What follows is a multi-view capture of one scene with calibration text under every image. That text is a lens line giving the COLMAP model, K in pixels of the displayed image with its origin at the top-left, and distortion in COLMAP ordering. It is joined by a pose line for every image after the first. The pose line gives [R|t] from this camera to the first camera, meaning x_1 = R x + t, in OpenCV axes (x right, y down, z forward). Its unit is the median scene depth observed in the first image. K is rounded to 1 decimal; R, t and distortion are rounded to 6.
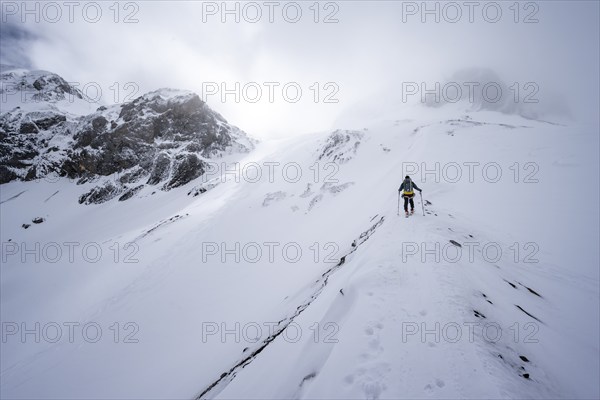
lens RADIAL K [[238.9, 0, 300.0], [0, 238.9, 200.0], [0, 0, 1]] dist [-0.000477, -0.000086]
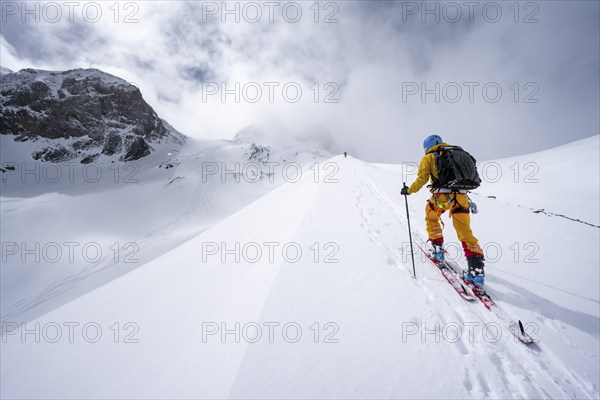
lens RADIAL K [[238.9, 0, 300.0], [0, 238.9, 200.0], [0, 0, 1]] dist [-0.000477, -0.000086]
pose [[0.836508, 0.089276, 0.540633, -0.416729], [-0.068615, 0.995939, -0.058295, 0.160068], [-0.543642, 0.011669, 0.839236, -0.524129]]
